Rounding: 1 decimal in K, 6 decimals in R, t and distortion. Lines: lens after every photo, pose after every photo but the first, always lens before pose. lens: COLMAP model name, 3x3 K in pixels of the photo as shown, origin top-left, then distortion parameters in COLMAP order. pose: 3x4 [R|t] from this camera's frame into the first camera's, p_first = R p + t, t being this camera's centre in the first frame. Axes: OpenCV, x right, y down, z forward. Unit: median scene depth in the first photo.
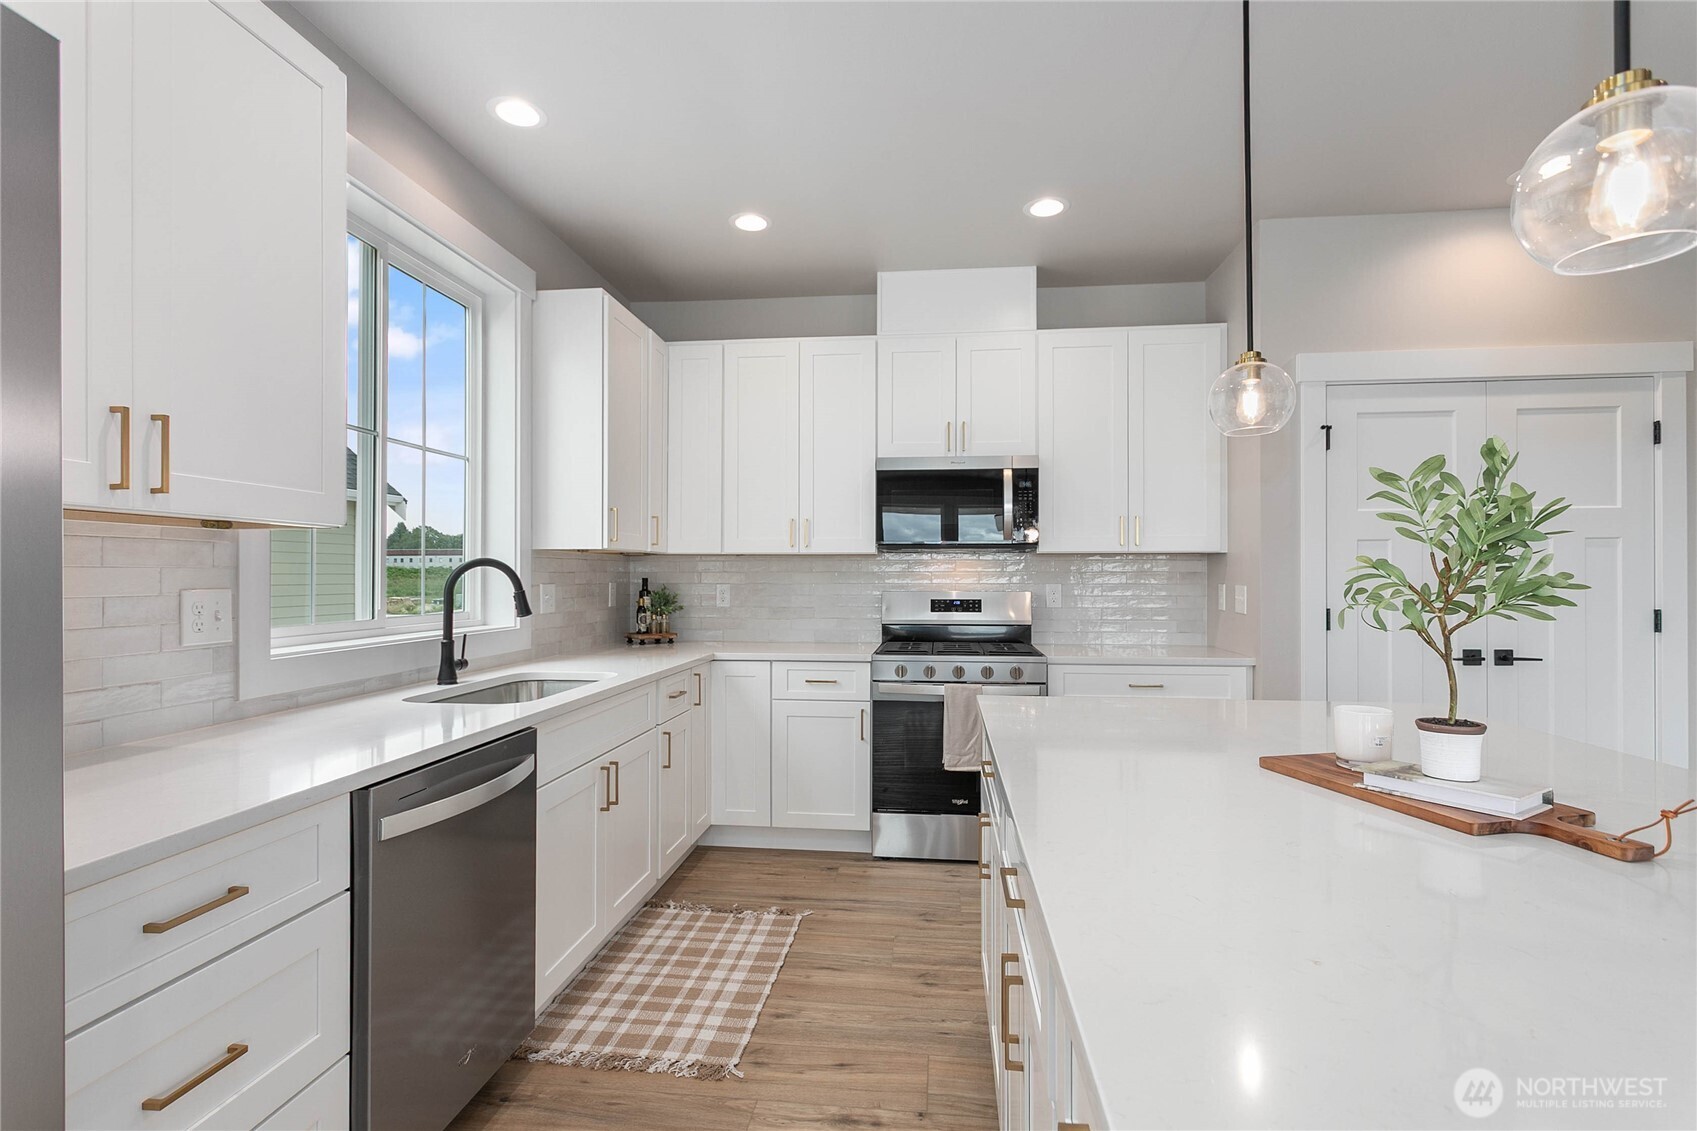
lens RADIAL K [[803.9, 0, 846.6], [0, 803.9, 573.8], [0, 0, 1]] dist [0.003315, -0.000028]
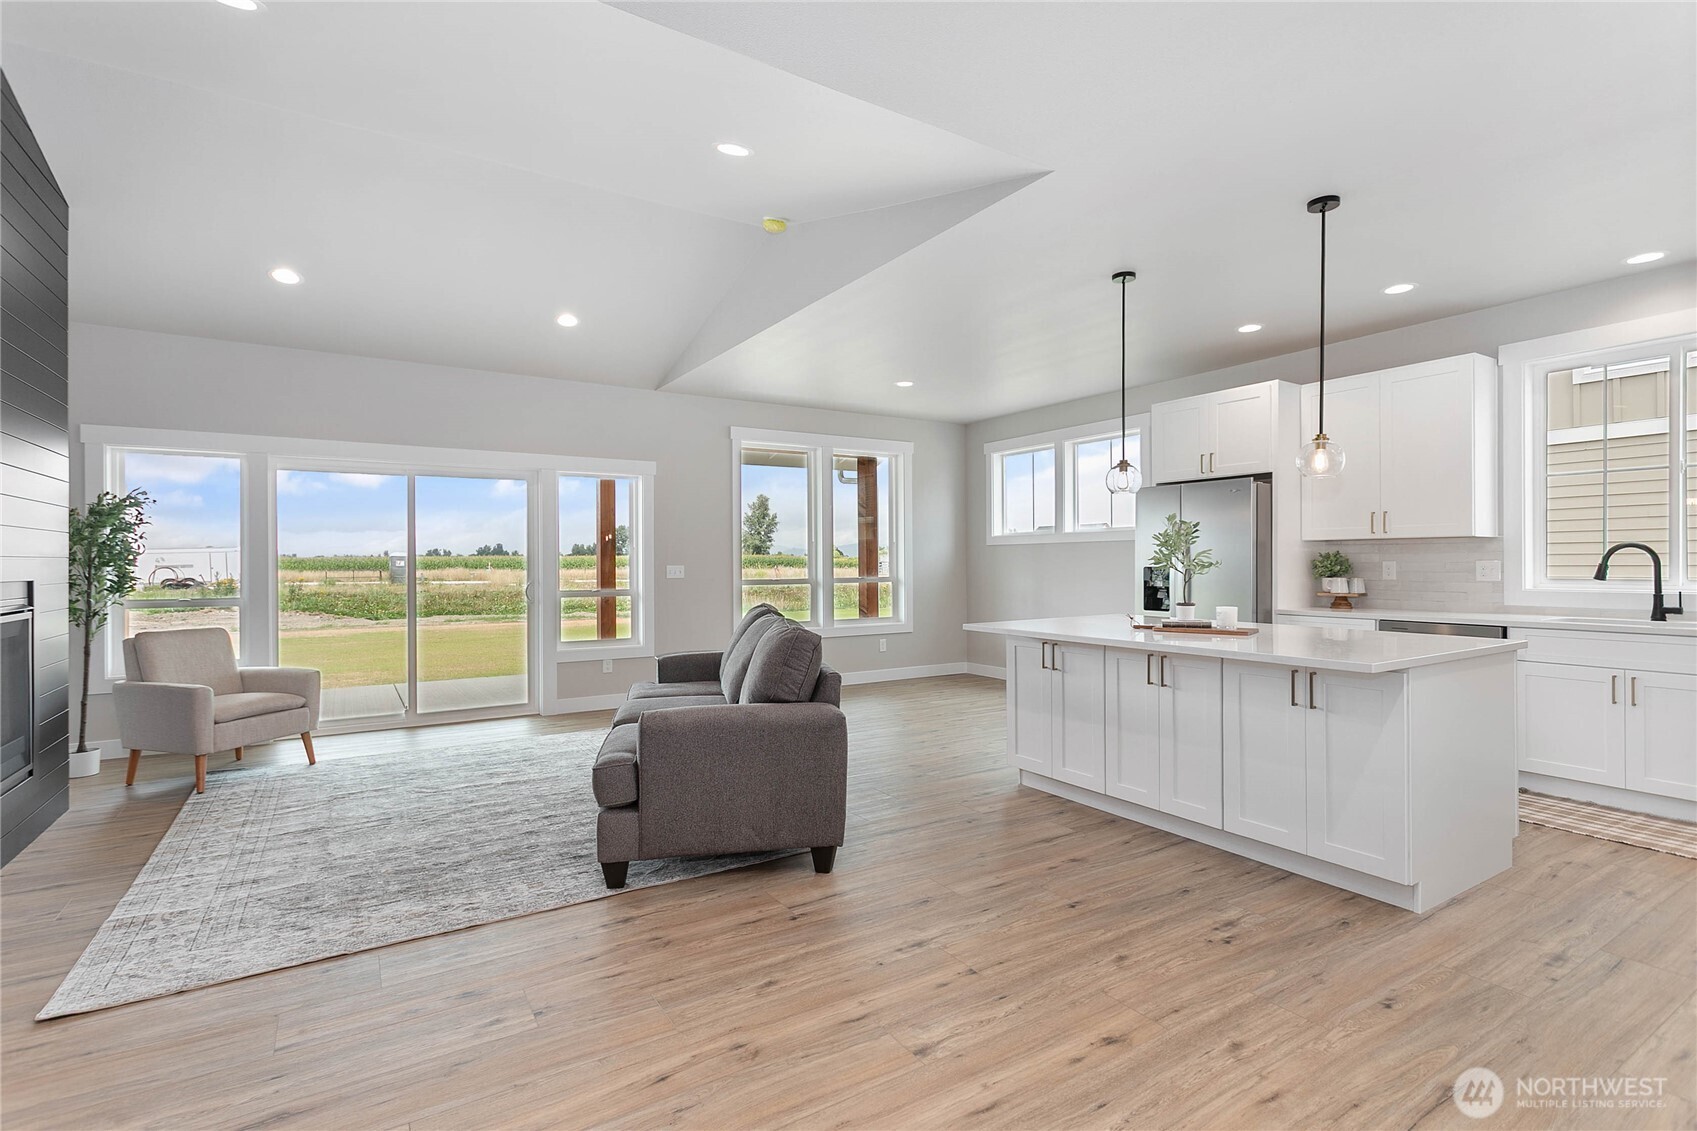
lens RADIAL K [[803.9, 0, 852.2], [0, 803.9, 563.3], [0, 0, 1]] dist [0.003315, -0.000028]
pose [[-0.776079, 0.005992, -0.630607, 1.244198], [0.007755, 0.999970, -0.000042, 0.006221], [0.630588, -0.004923, -0.776102, 0.874210]]
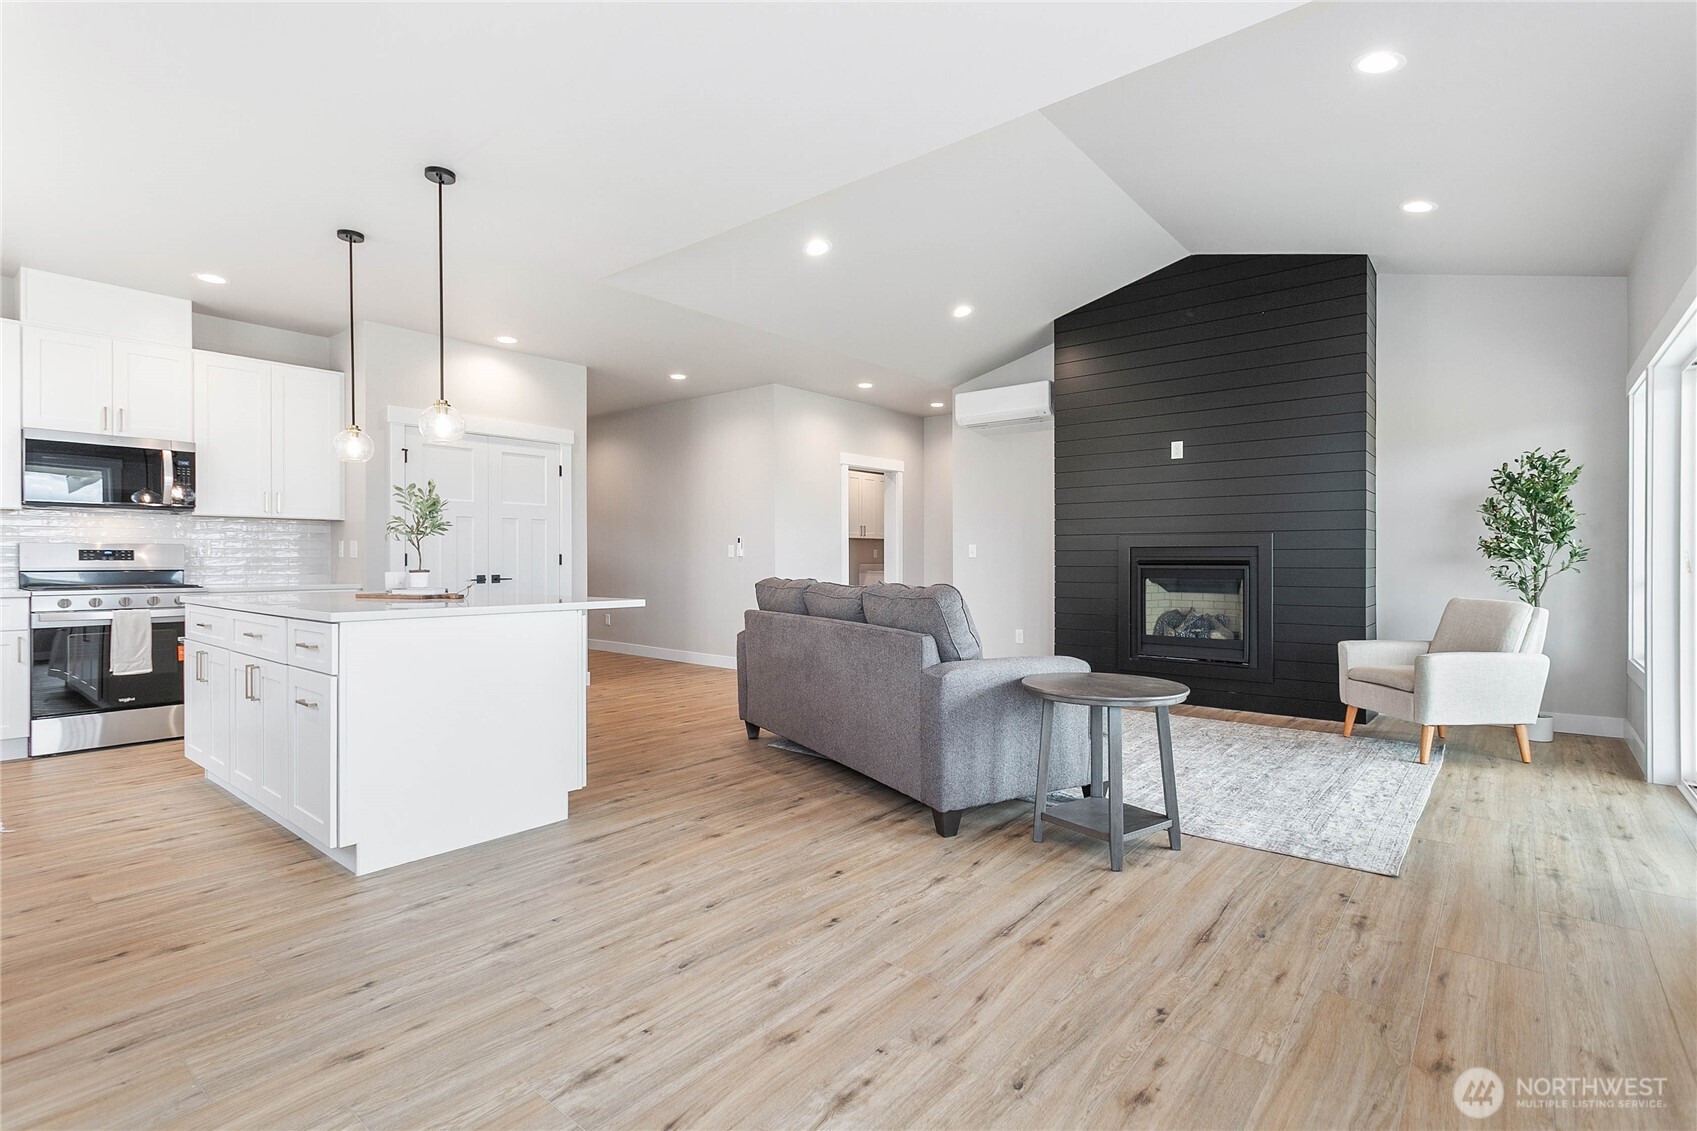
lens RADIAL K [[803.9, 0, 852.1], [0, 803.9, 561.2], [0, 0, 1]] dist [0.003315, -0.000028]
pose [[0.539333, -0.002286, 0.842089, -0.315229], [-0.003360, 0.999983, 0.004866, 0.043293], [-0.842086, -0.005454, 0.539316, -0.682691]]
